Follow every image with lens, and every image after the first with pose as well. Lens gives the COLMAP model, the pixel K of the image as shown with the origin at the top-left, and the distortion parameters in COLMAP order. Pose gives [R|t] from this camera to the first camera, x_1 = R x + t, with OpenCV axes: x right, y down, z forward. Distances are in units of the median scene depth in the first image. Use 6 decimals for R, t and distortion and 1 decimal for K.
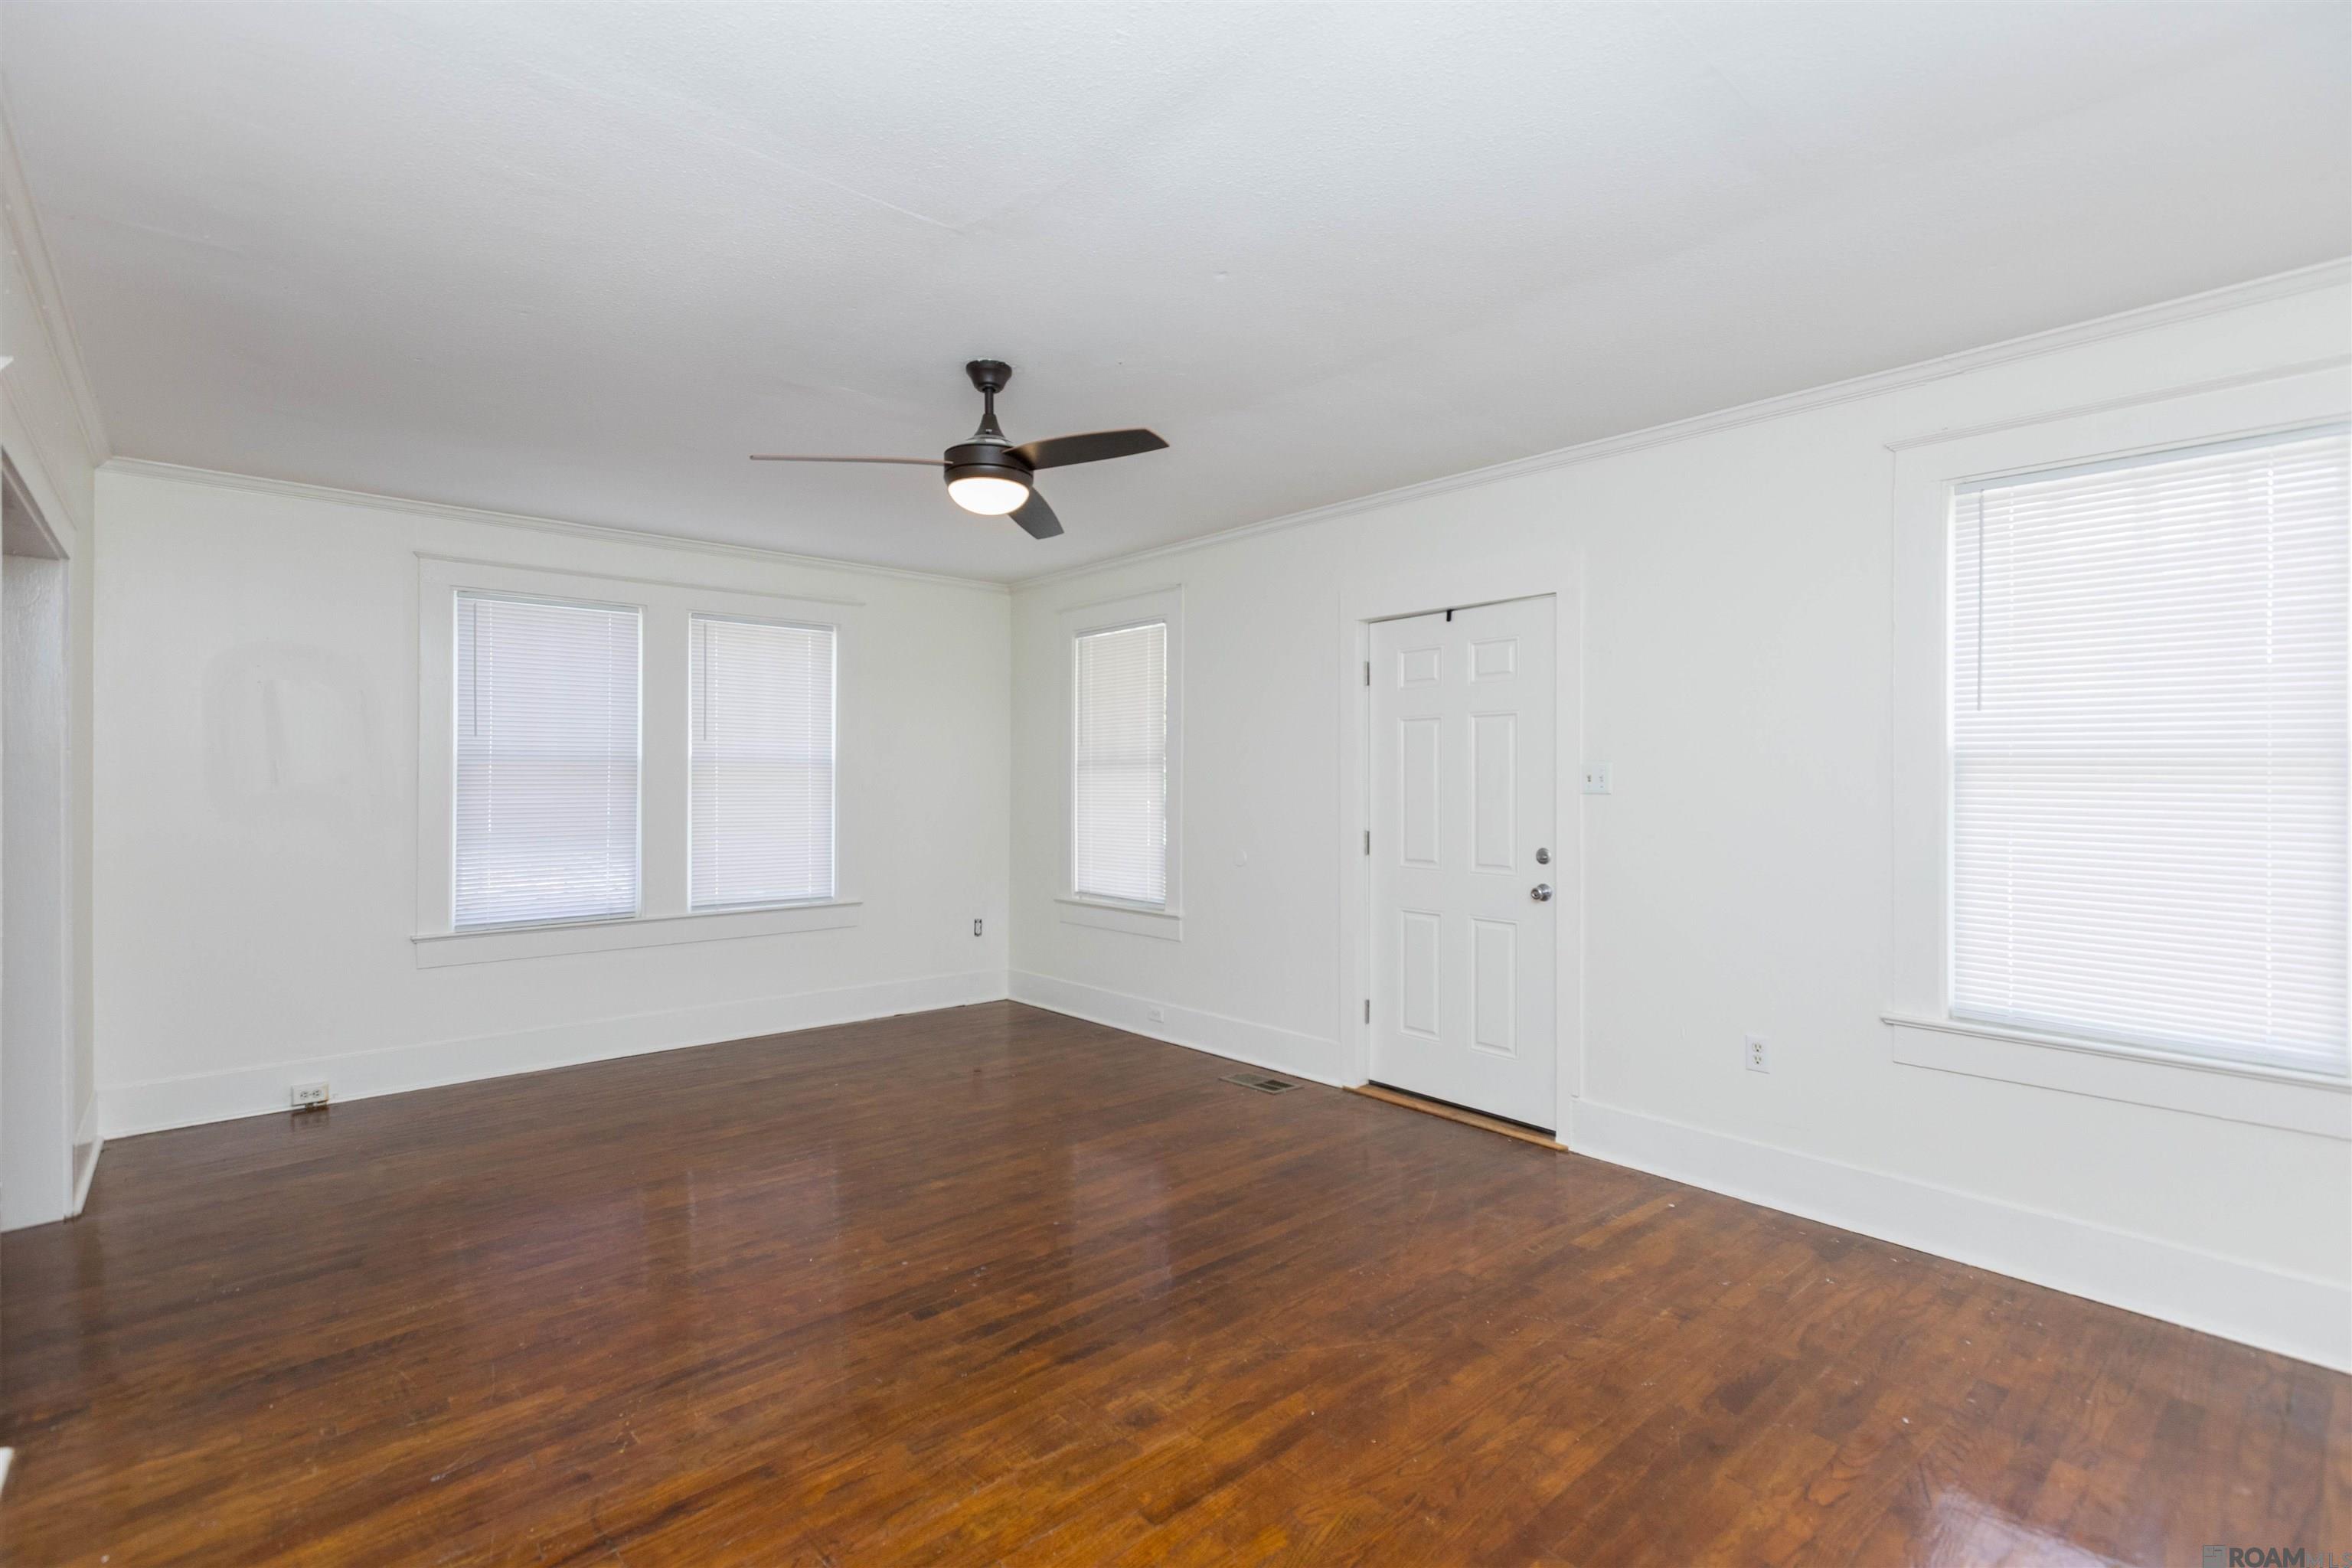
lens RADIAL K [[1070.6, 0, 1159.6], [0, 1070.6, 779.5], [0, 0, 1]] dist [0.004087, -0.001392]
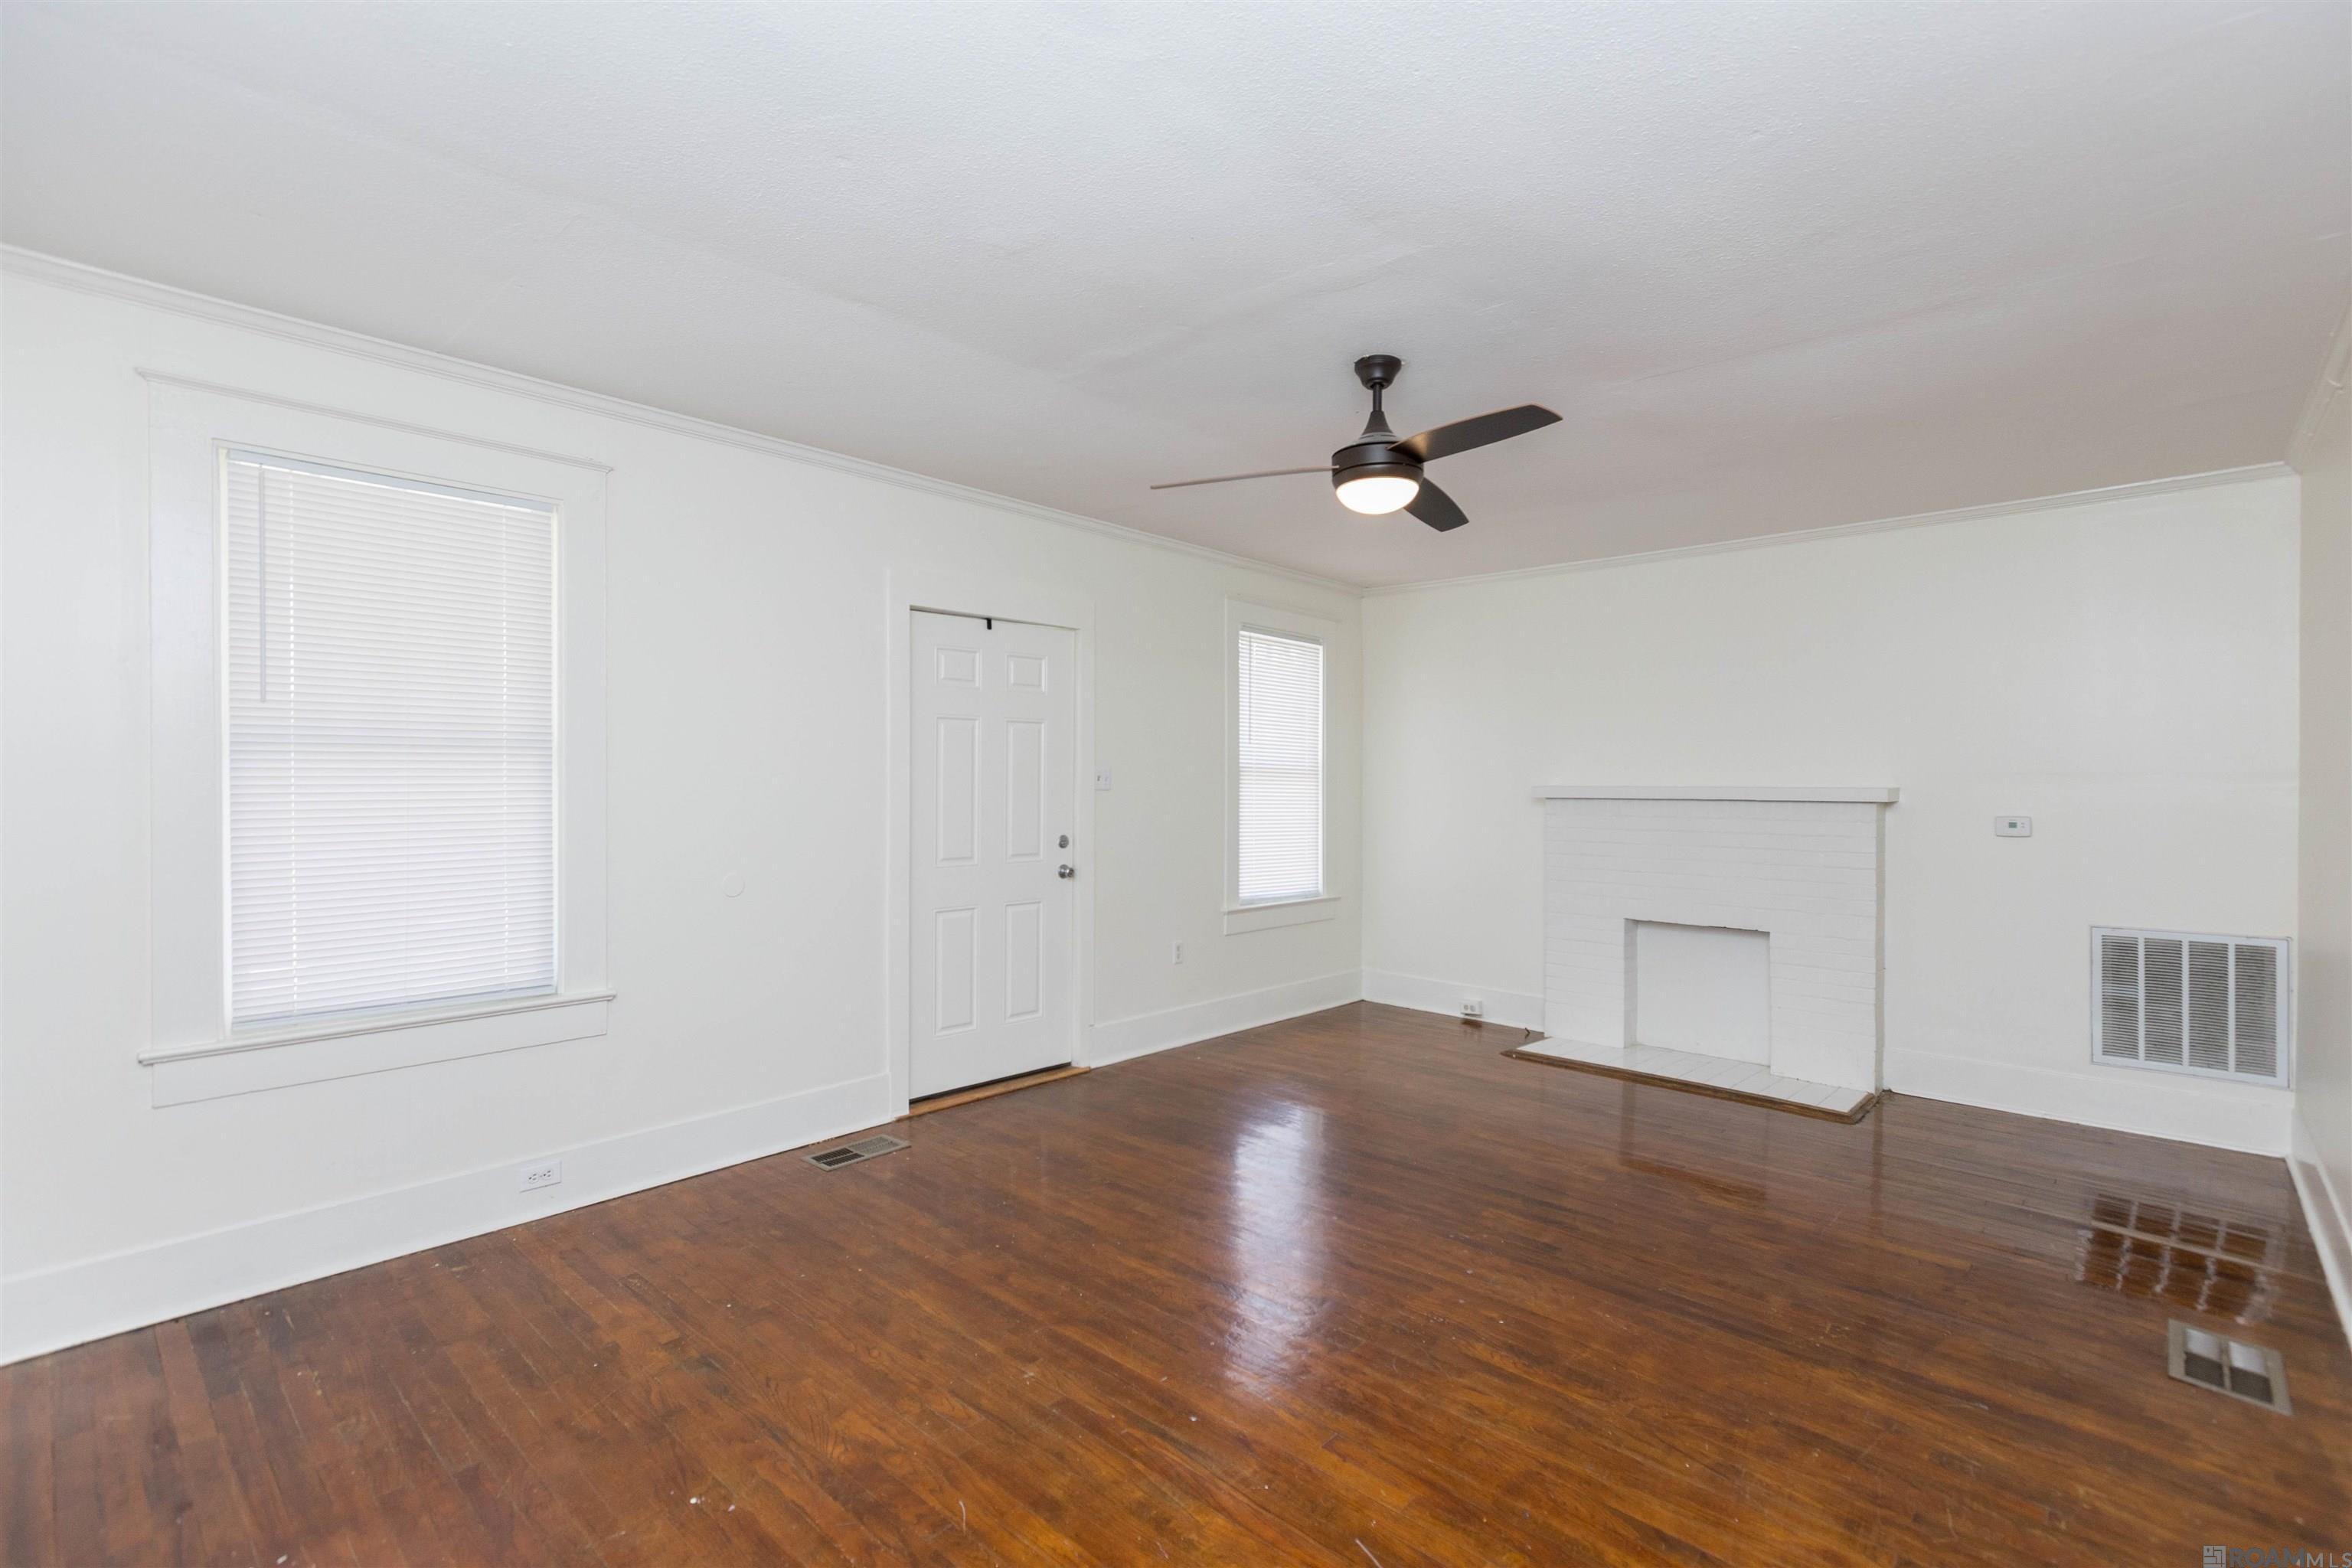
lens RADIAL K [[1060.1, 0, 1184.1], [0, 1060.1, 773.2], [0, 0, 1]] dist [0.002327, 0.000217]
pose [[-0.105586, 0.001610, 0.994409, -1.038943], [-0.008944, 0.999957, -0.002569, -0.005448], [-0.994370, -0.009165, -0.105567, 1.198661]]
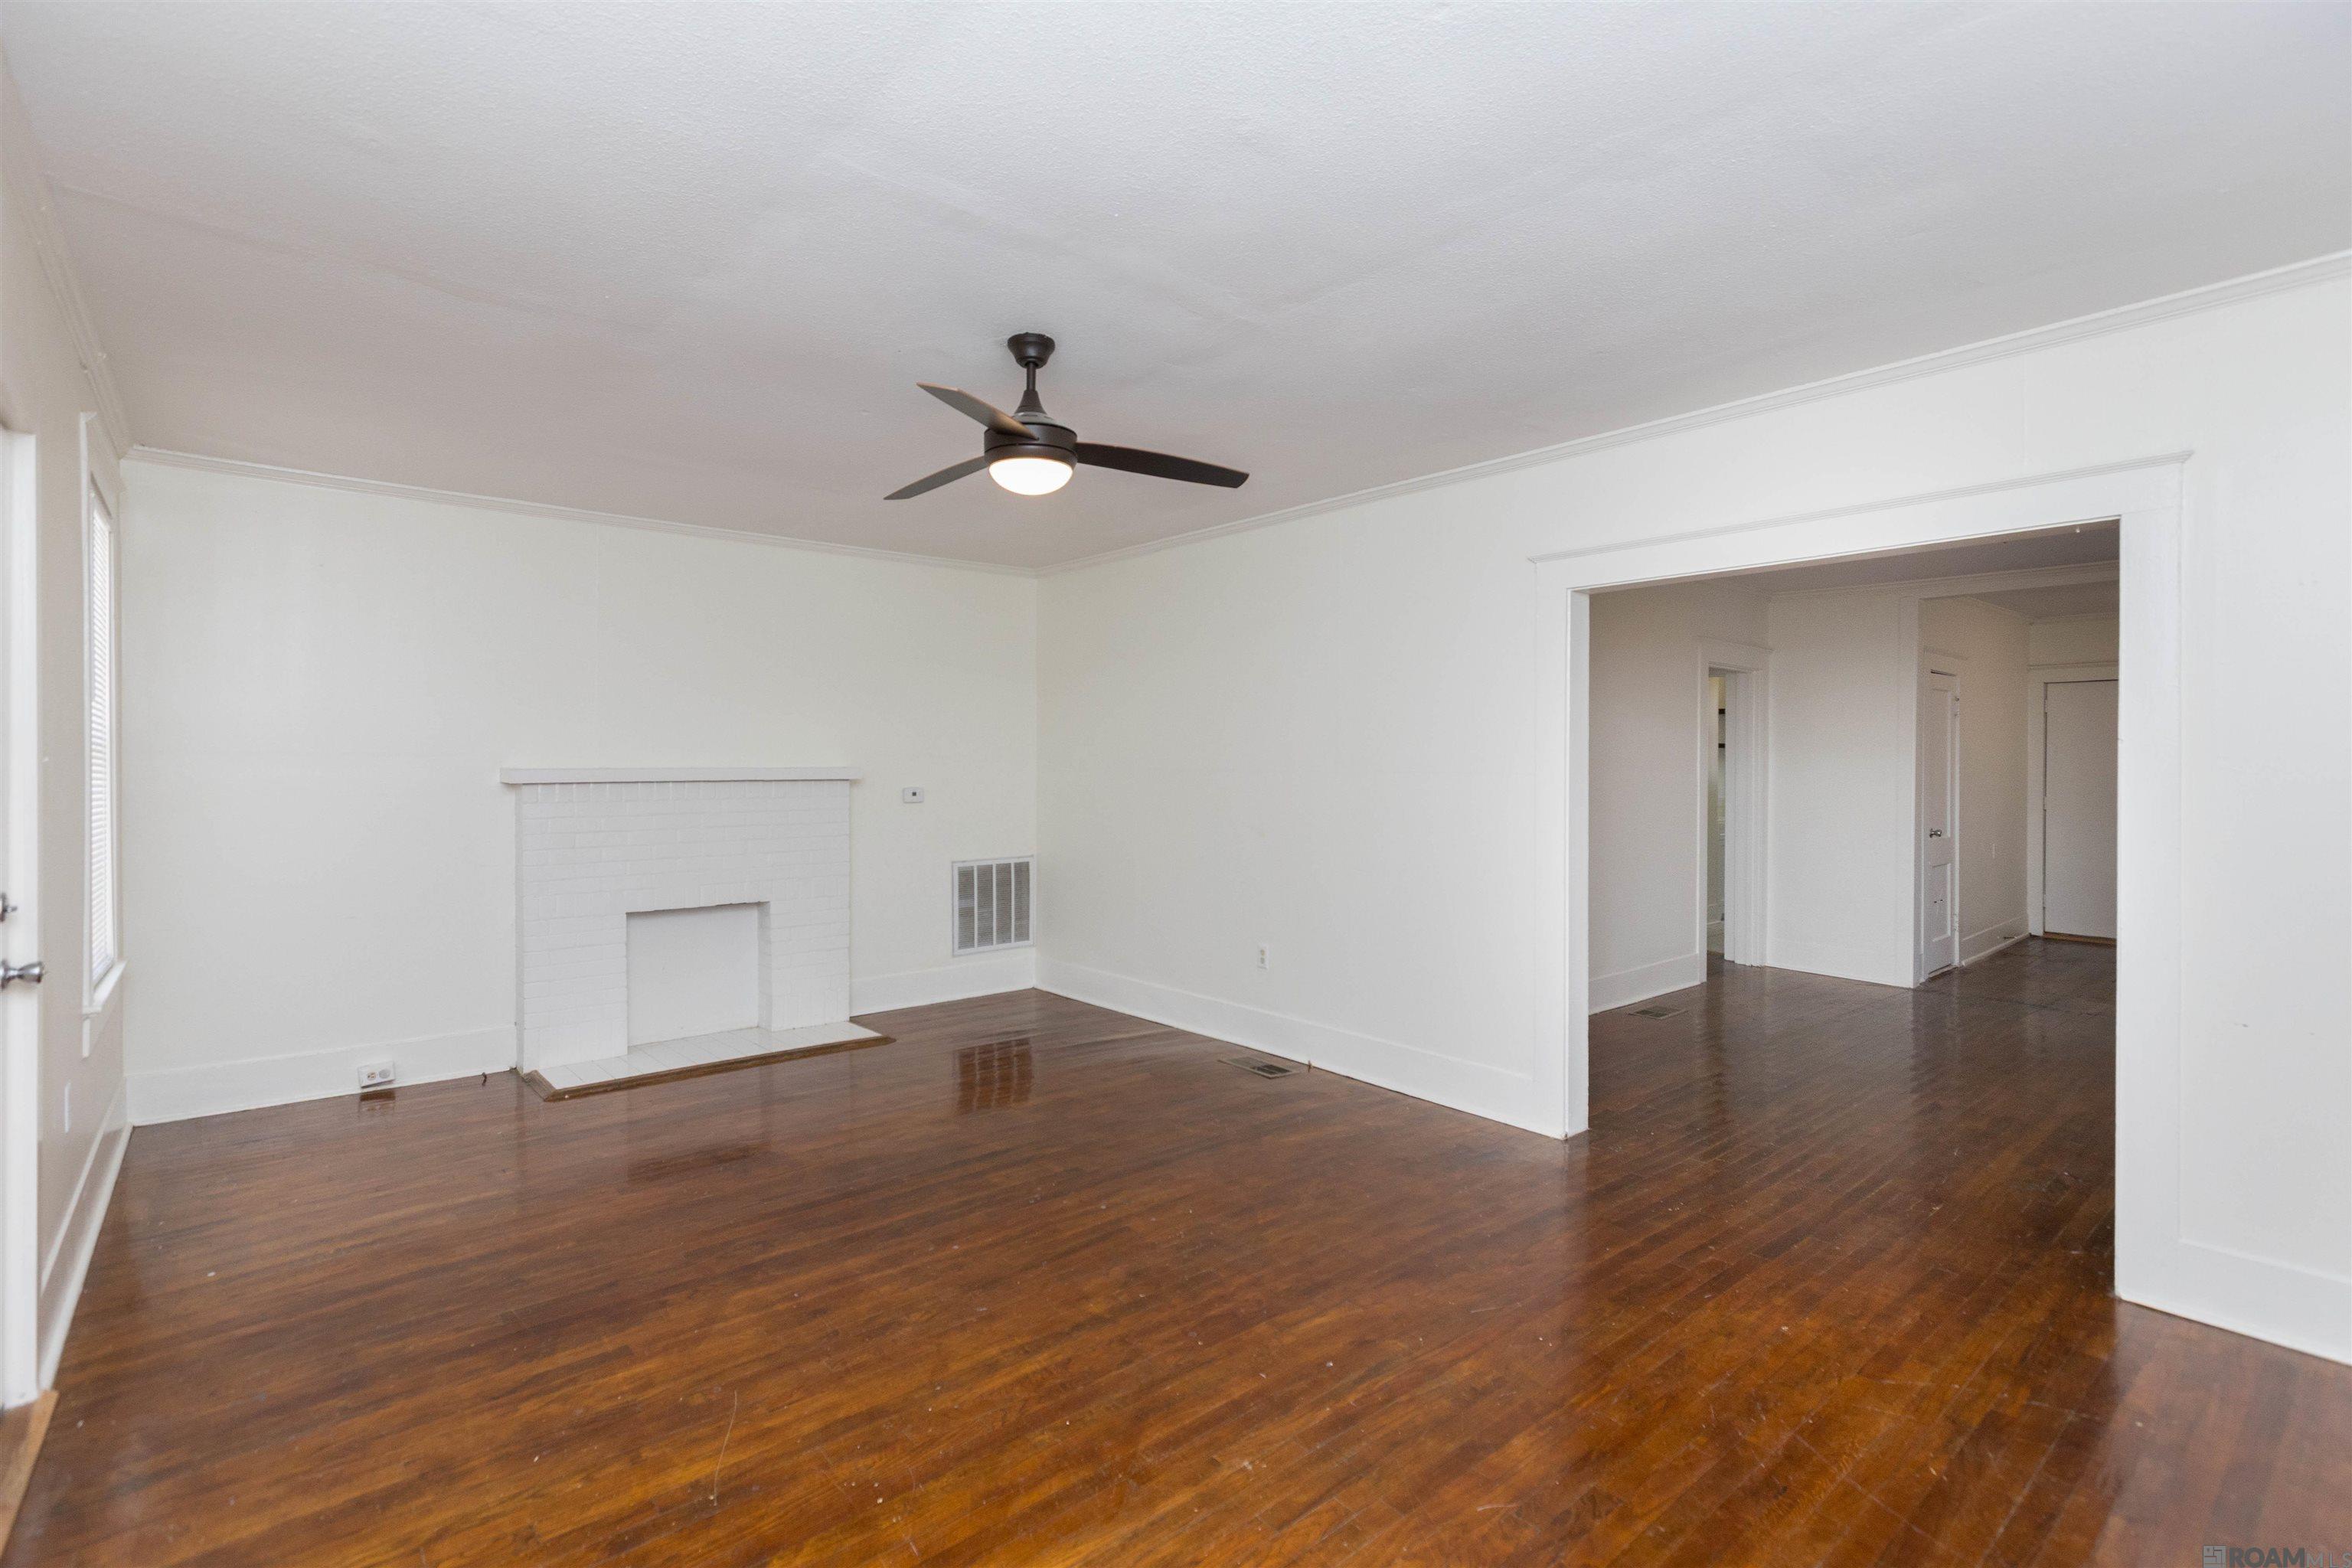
lens RADIAL K [[1078.6, 0, 1164.0], [0, 1078.6, 769.2], [0, 0, 1]] dist [0.002678, 0.000213]
pose [[-0.999629, -0.006023, 0.026556, -0.286046], [-0.005960, 0.999979, 0.002434, -0.001737], [-0.026570, 0.002275, -0.999644, 1.840617]]
